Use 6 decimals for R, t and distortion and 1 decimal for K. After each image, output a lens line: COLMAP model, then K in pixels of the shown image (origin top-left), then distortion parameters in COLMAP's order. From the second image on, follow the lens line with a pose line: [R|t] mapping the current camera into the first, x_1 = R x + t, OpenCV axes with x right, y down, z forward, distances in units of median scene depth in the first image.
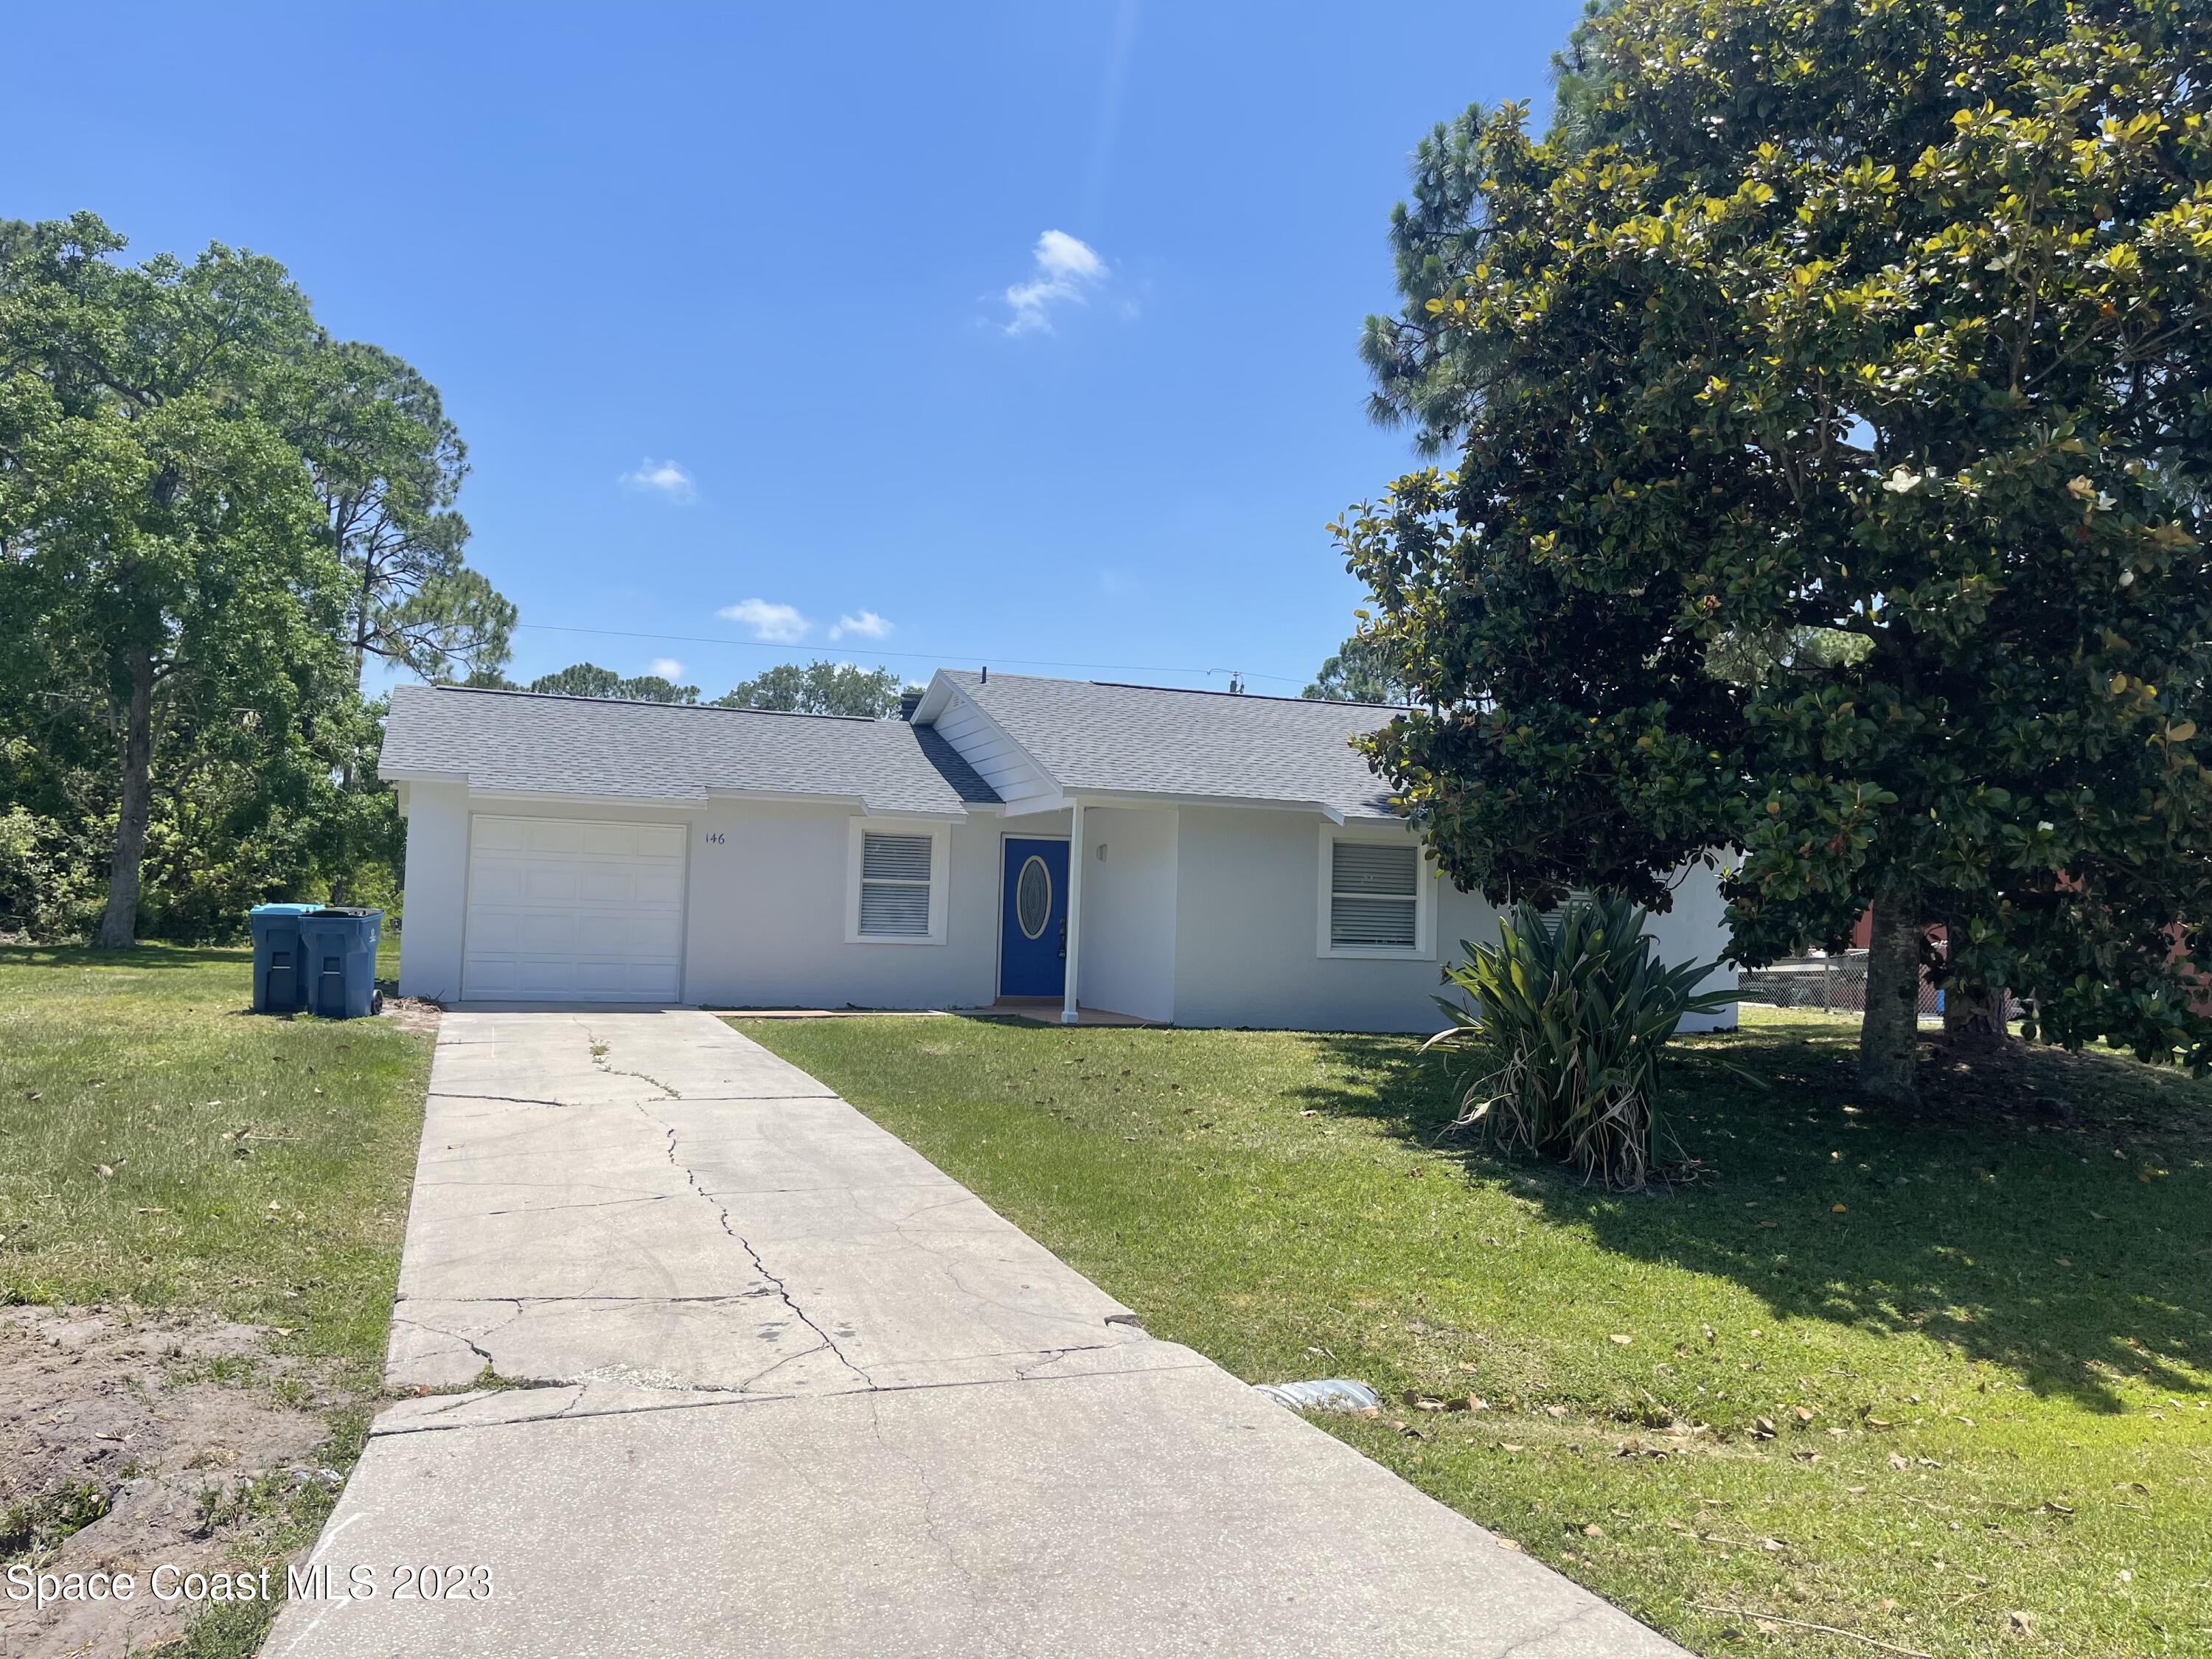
lens RADIAL K [[1693.8, 0, 1106.0], [0, 1693.8, 829.5], [0, 0, 1]] dist [0.067698, -0.143239]
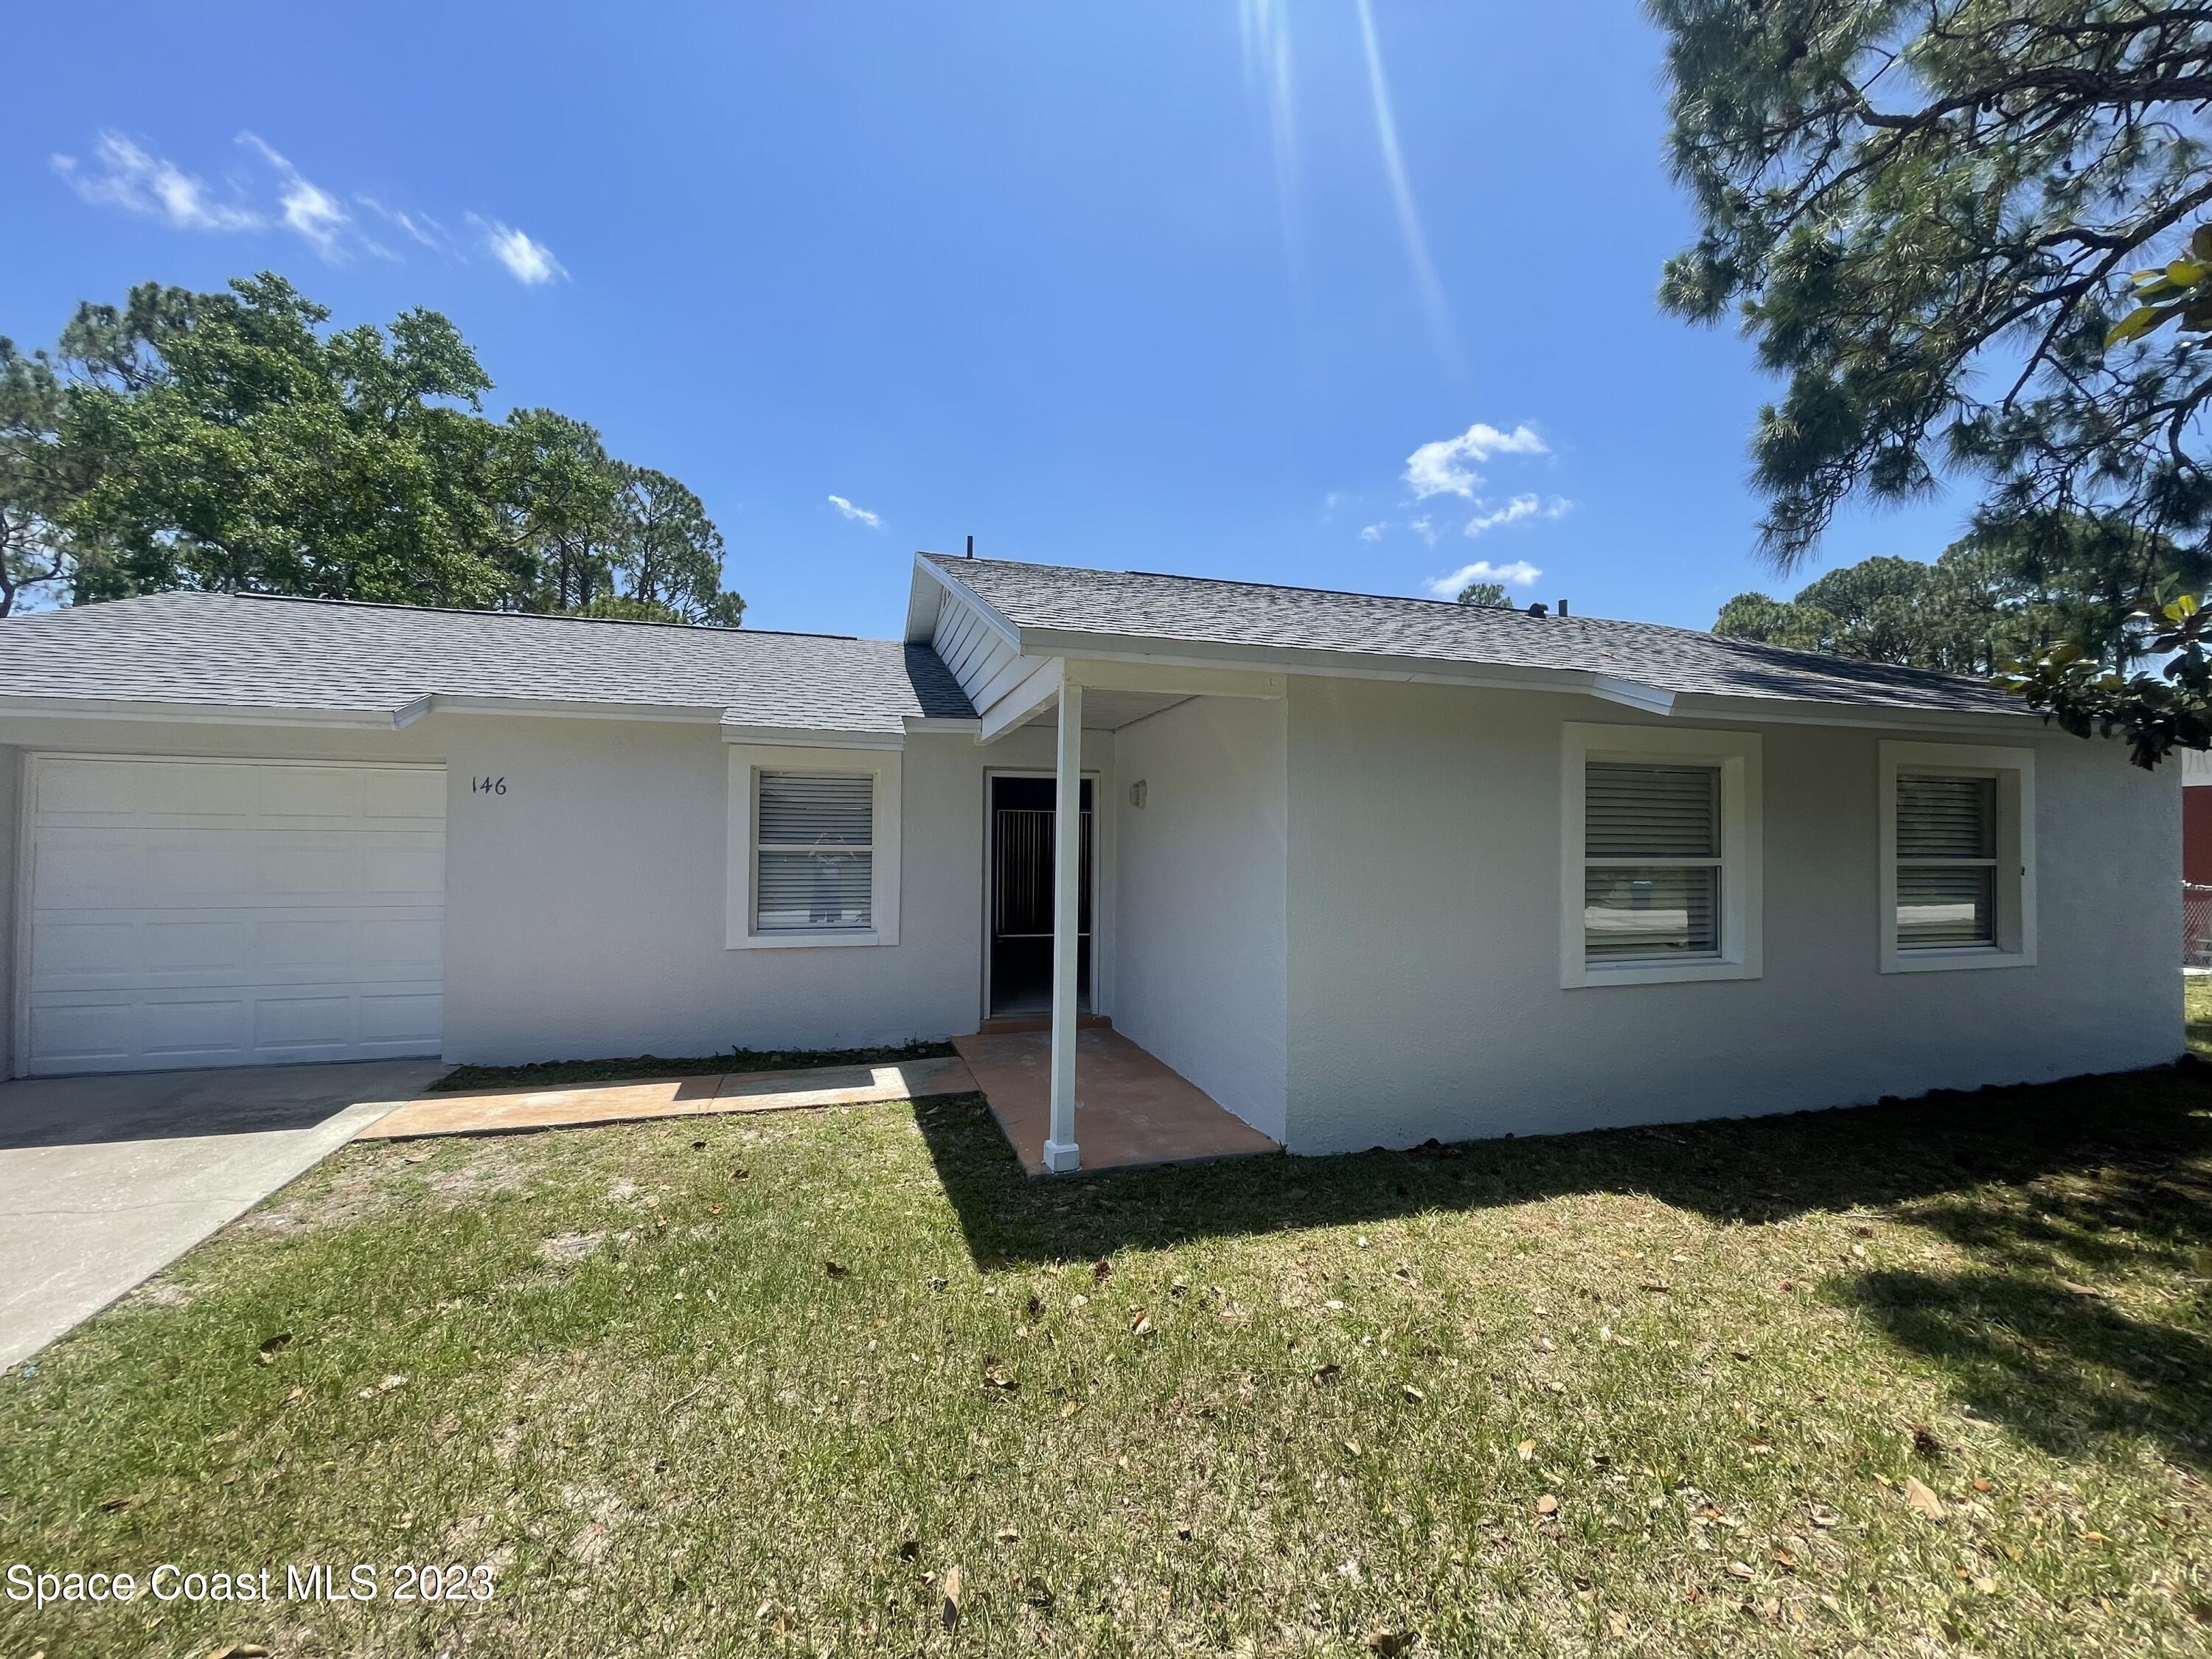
lens RADIAL K [[896.8, 0, 1101.9], [0, 896.8, 828.6], [0, 0, 1]] dist [-0.001935, -0.000213]
pose [[0.997062, -0.023646, -0.072857, 0.007385], [0.026516, 0.998899, 0.038690, 0.013304], [0.071862, -0.040509, 0.996592, 0.667963]]
